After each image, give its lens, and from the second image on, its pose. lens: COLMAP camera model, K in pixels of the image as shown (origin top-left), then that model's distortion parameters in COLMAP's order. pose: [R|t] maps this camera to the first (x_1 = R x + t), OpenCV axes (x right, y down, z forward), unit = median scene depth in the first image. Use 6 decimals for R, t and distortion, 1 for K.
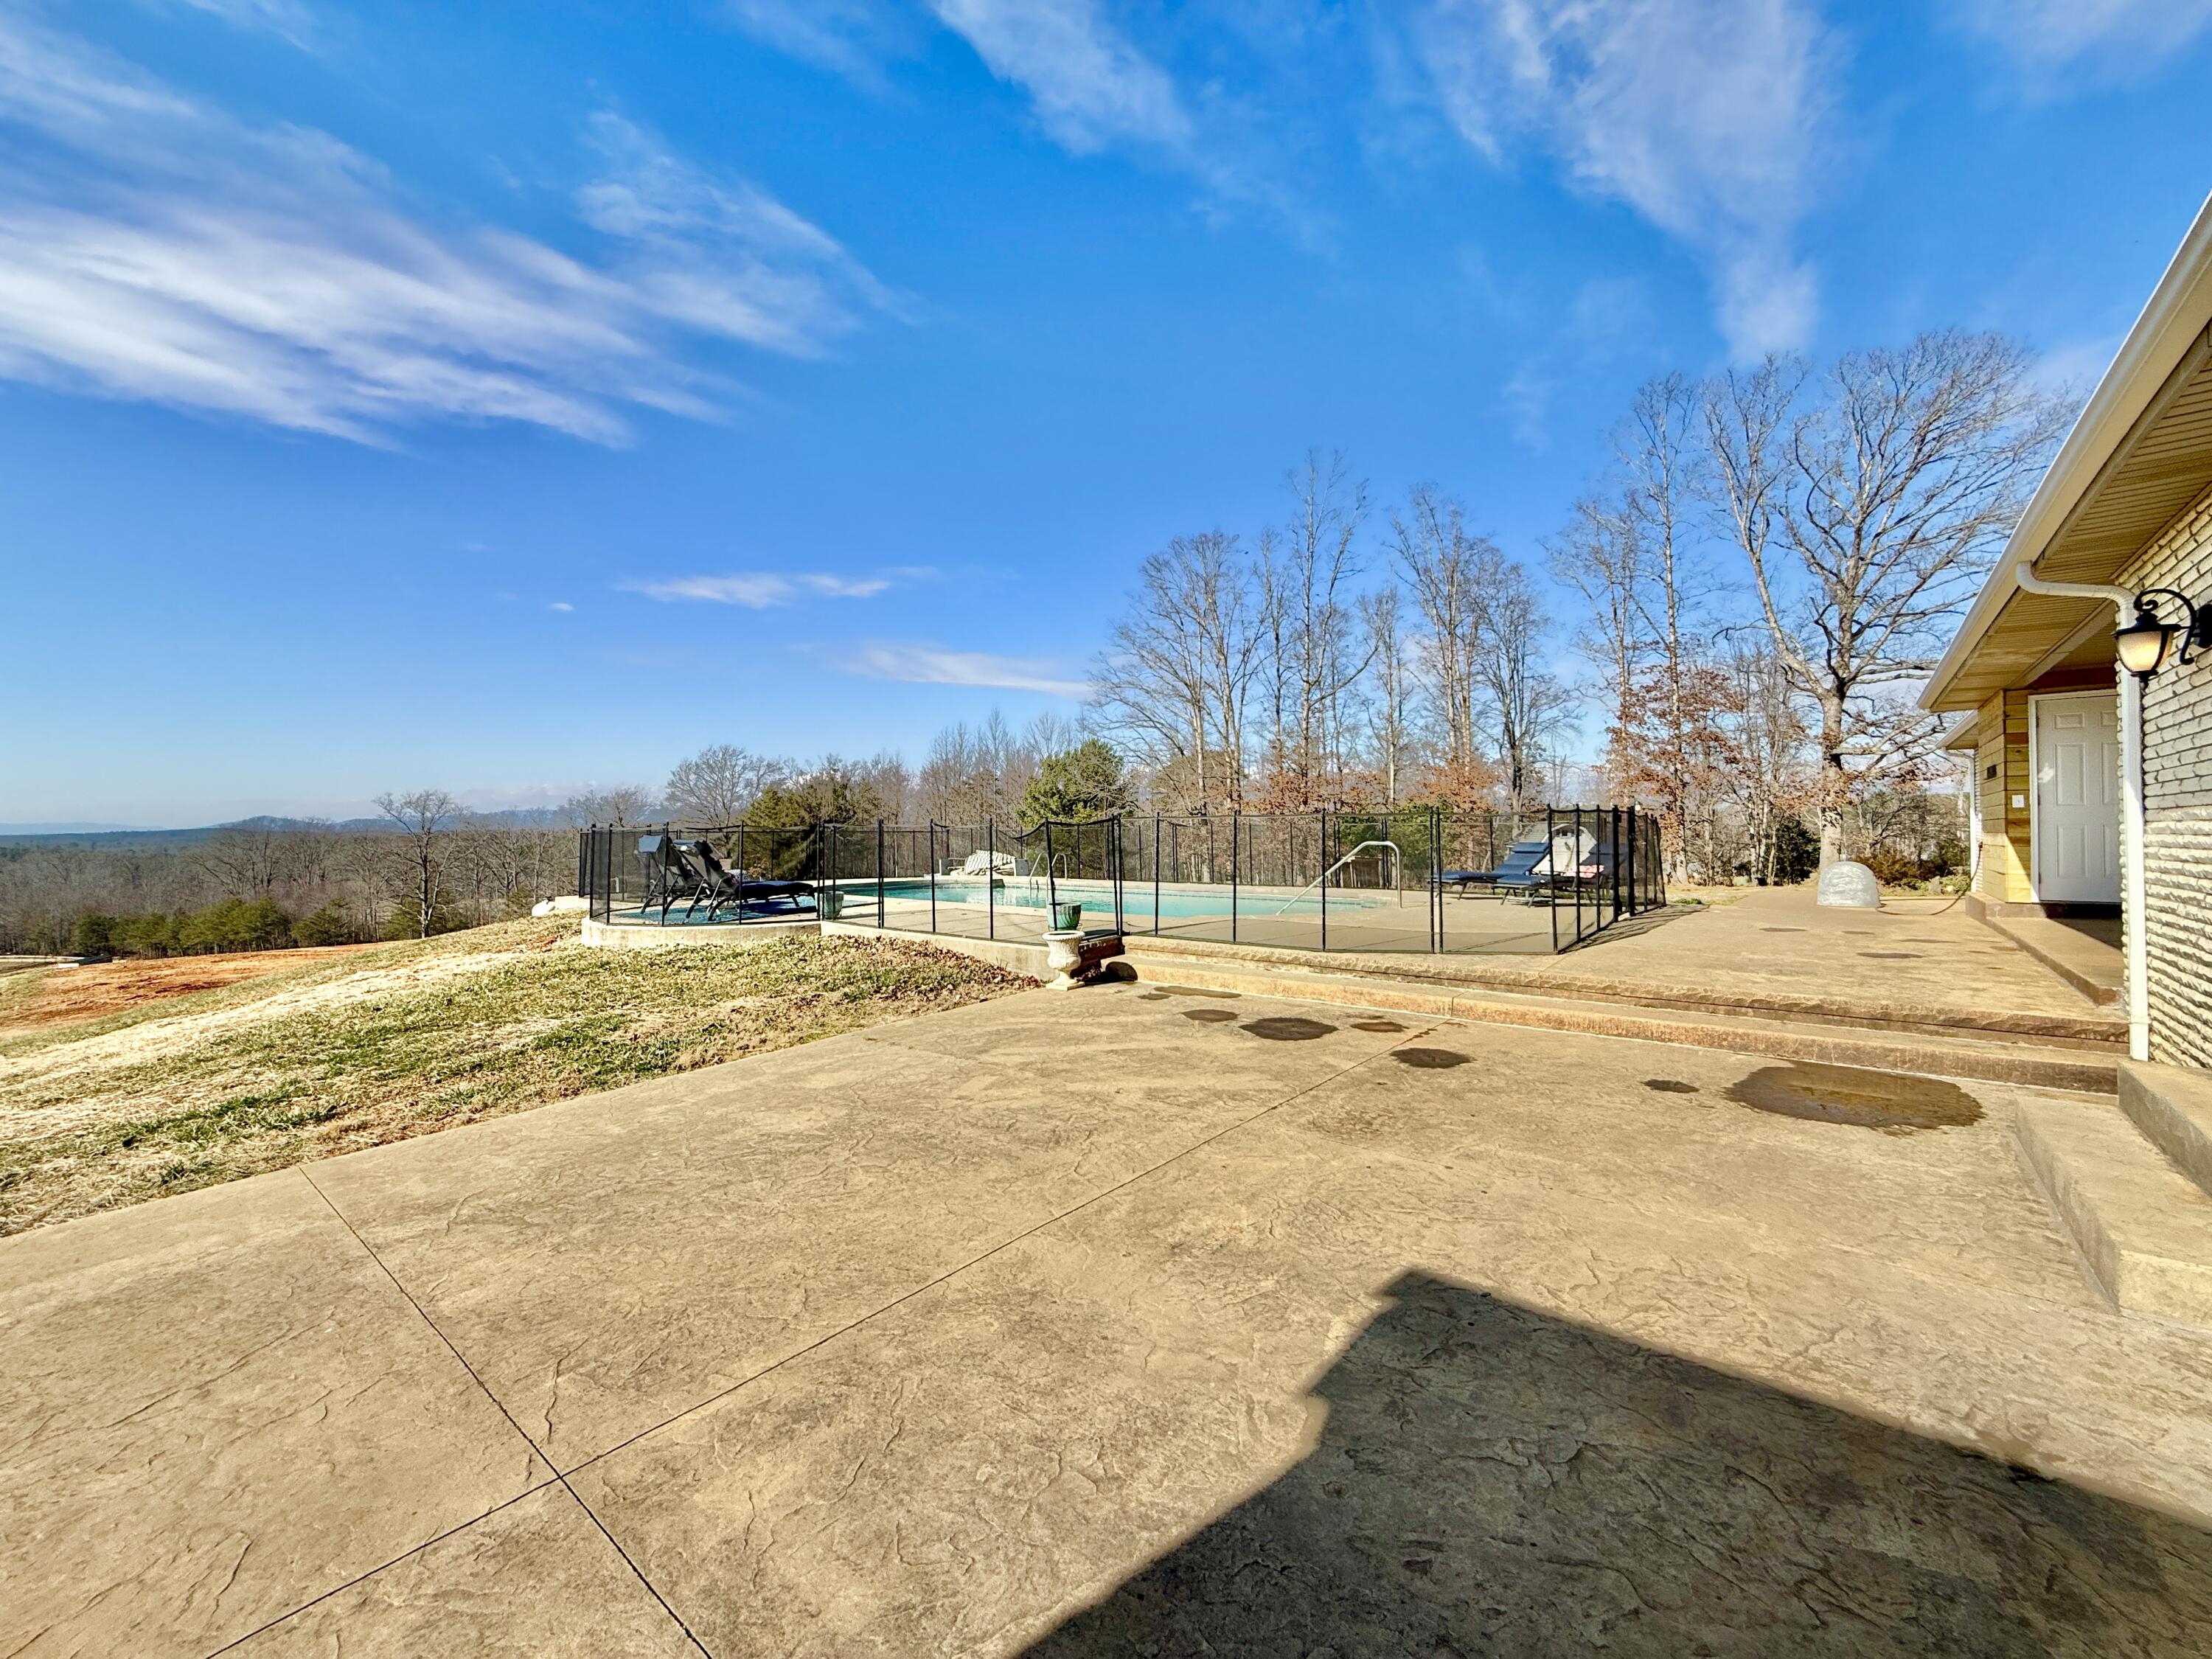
lens RADIAL K [[906.8, 0, 1100.3], [0, 906.8, 841.7], [0, 0, 1]] dist [0.009238, -0.000039]
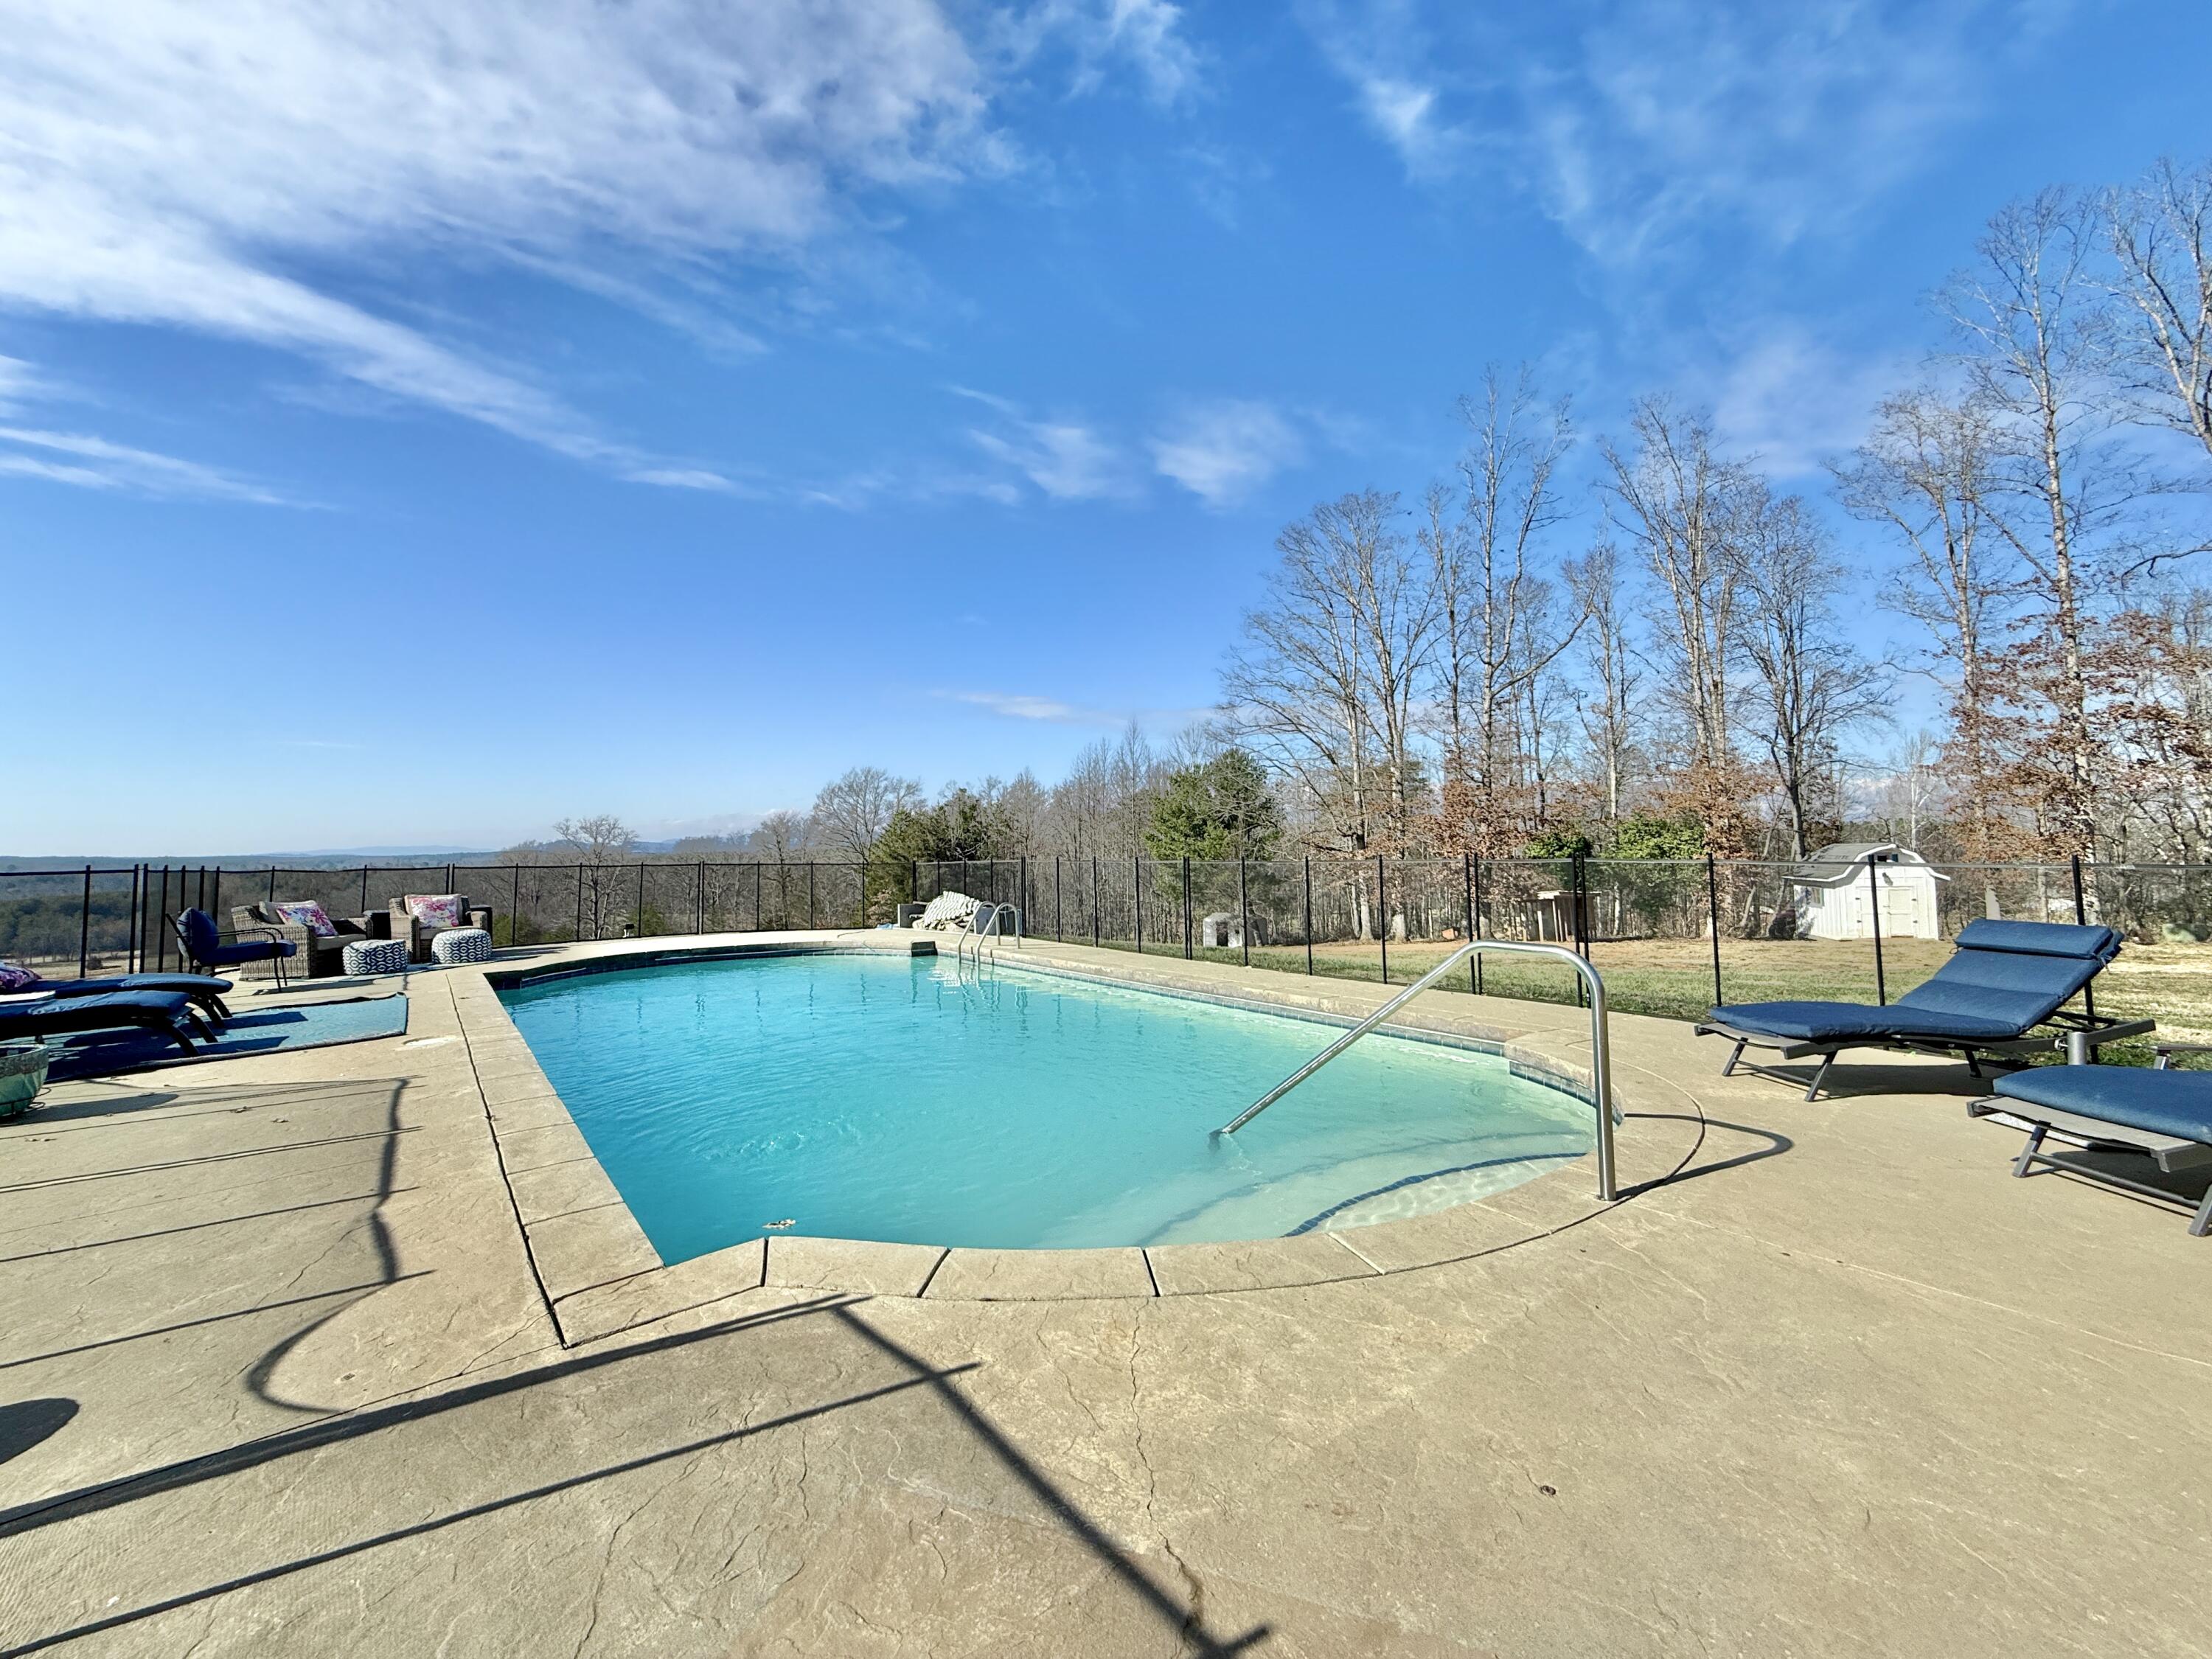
lens RADIAL K [[874.7, 0, 1106.0], [0, 874.7, 829.5], [0, 0, 1]] dist [-0.001522, 0.000027]
pose [[0.976506, -0.005330, -0.215426, 0.060413], [-0.002778, 0.999300, -0.037318, -0.005748], [0.215474, 0.037040, 0.975807, 0.183147]]
